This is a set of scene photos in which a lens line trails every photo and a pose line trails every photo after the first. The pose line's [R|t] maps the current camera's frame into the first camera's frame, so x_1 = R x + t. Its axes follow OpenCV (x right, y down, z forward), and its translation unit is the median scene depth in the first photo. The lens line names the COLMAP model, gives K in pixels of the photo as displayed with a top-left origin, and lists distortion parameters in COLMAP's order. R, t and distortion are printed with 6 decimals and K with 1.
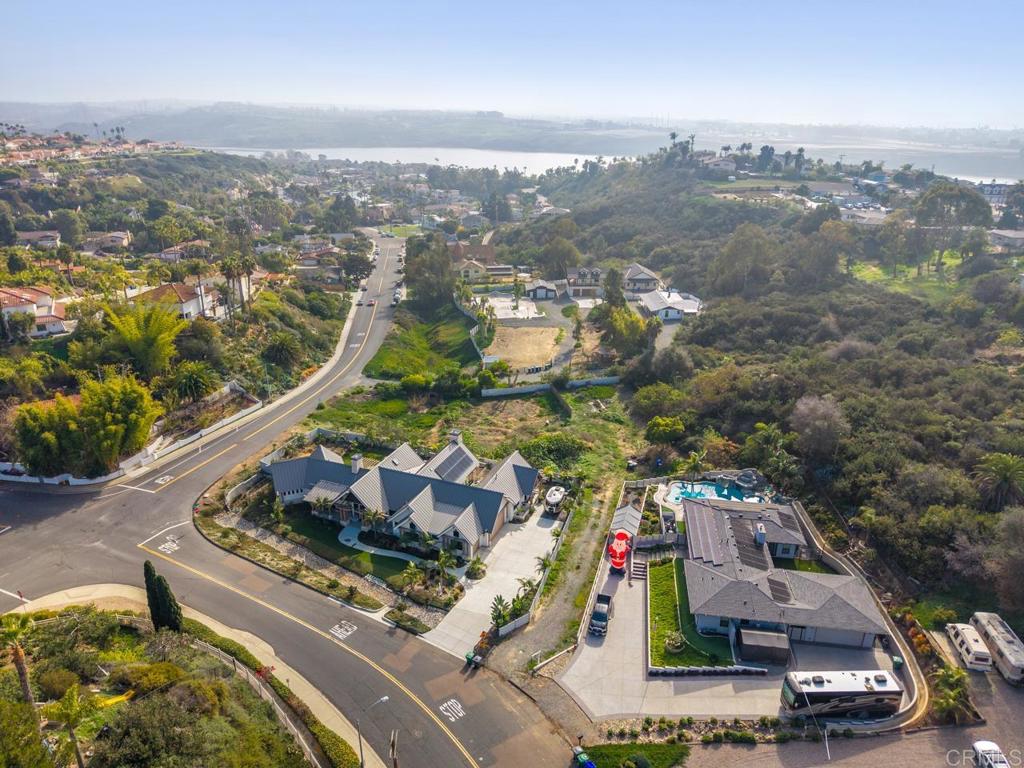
lens RADIAL K [[681.5, 0, 508.7], [0, 681.5, 389.5], [0, 0, 1]] dist [0.040930, -0.044353]
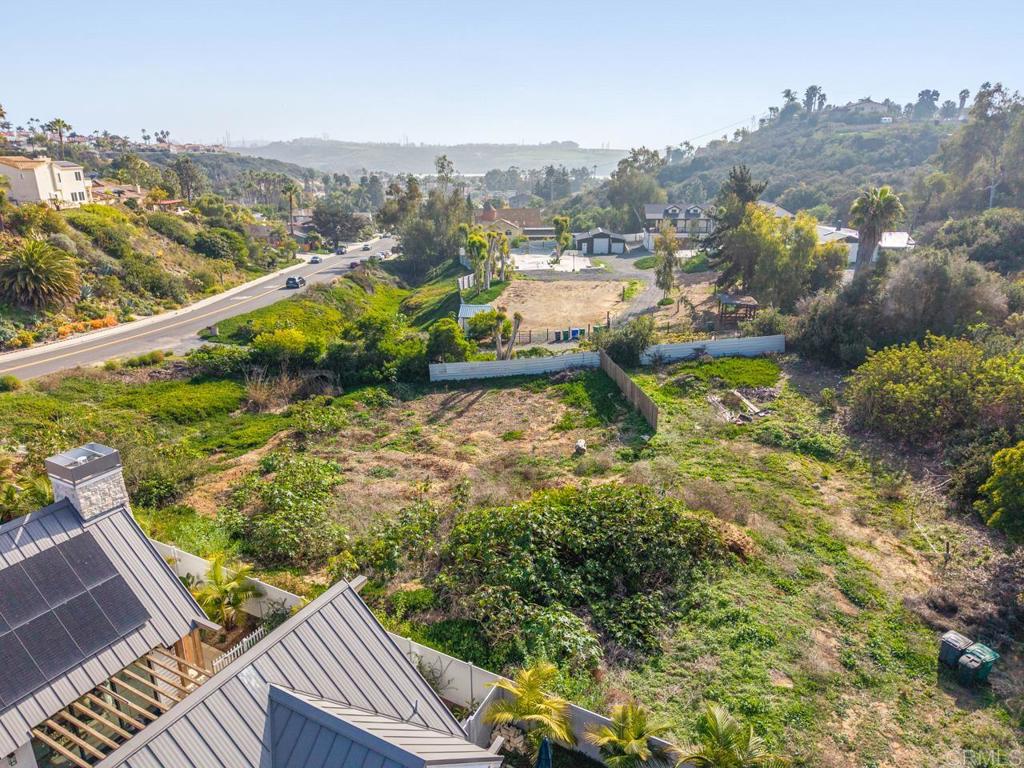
lens RADIAL K [[684.1, 0, 509.2], [0, 684.1, 386.0], [0, 0, 1]] dist [0.029471, -0.032473]
pose [[0.994370, 0.029192, -0.101867, 0.059365], [-0.035521, 0.997513, -0.060882, 0.044117], [0.099837, 0.064158, 0.992933, 0.720587]]
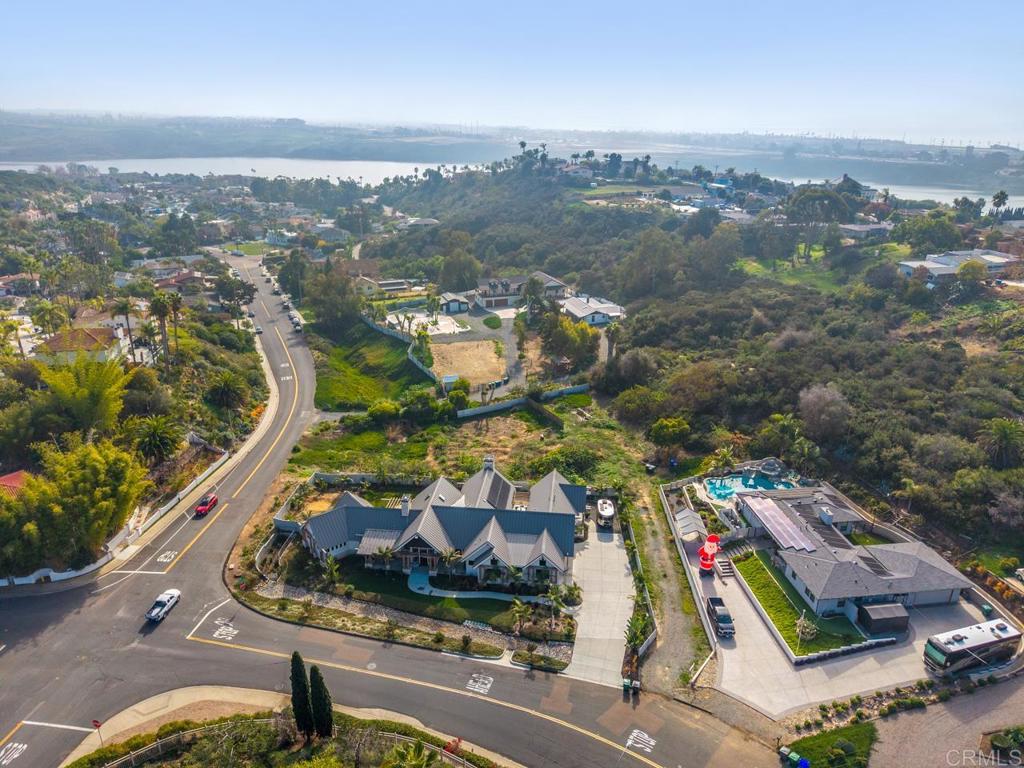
lens RADIAL K [[681.5, 0, 508.7], [0, 681.5, 389.5], [0, 0, 1]] dist [0.040930, -0.044353]
pose [[0.961825, -0.102245, 0.253847, -0.256180], [0.104380, 0.994525, 0.005081, -0.033222], [-0.252976, 0.021610, 0.967231, 0.045052]]
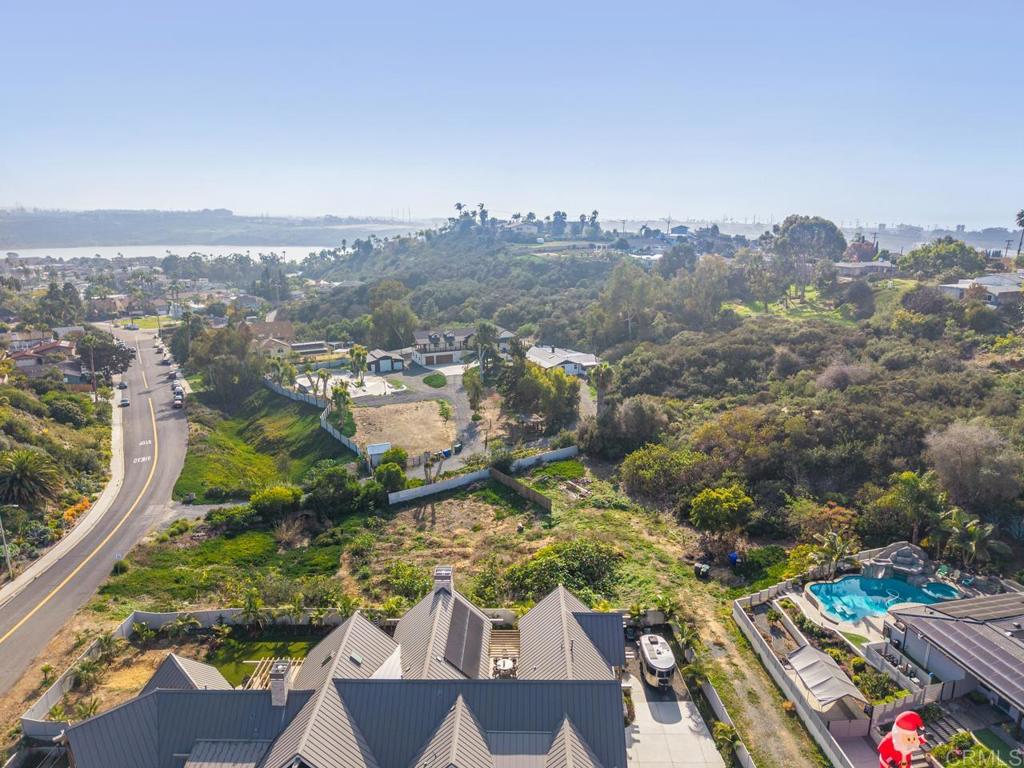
lens RADIAL K [[684.1, 0, 509.2], [0, 684.1, 386.0], [0, 0, 1]] dist [0.029471, -0.032473]
pose [[0.930333, -0.098209, 0.353320, -0.185484], [0.146868, 0.982612, -0.113594, -0.011822], [-0.336020, 0.157572, 0.928580, 0.399833]]
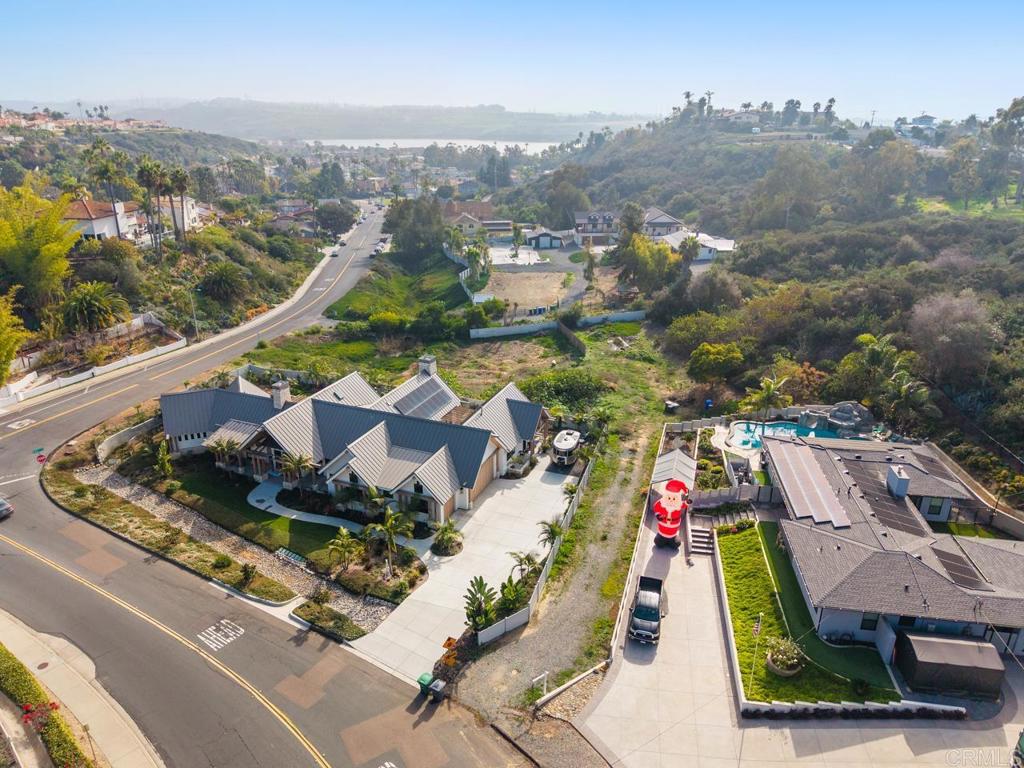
lens RADIAL K [[681.5, 0, 508.7], [0, 681.5, 389.5], [0, 0, 1]] dist [0.040930, -0.044353]
pose [[0.999994, -0.000353, -0.003343, 0.009194], [0.000345, 0.999997, -0.002432, 0.086935], [0.003344, 0.002431, 0.999991, 0.252103]]
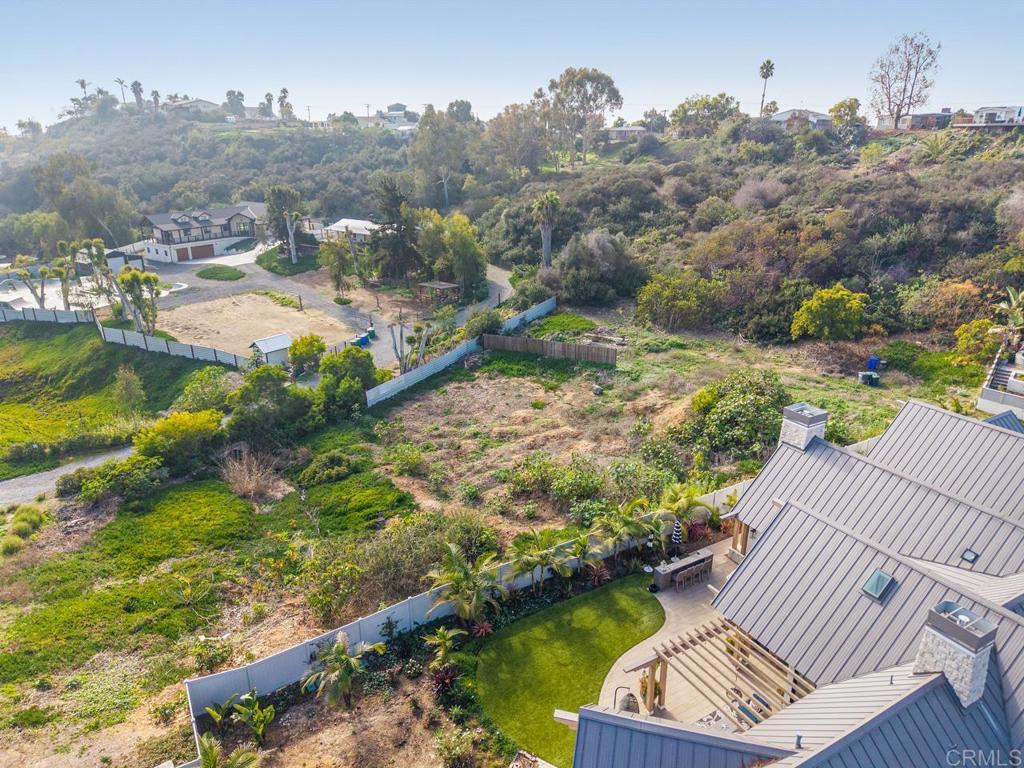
lens RADIAL K [[684.1, 0, 509.2], [0, 684.1, 386.0], [0, 0, 1]] dist [0.029471, -0.032473]
pose [[0.607827, -0.280134, 0.743015, -0.357399], [0.308640, 0.945478, 0.103984, -0.022938], [-0.731634, 0.166120, 0.661148, 0.787931]]
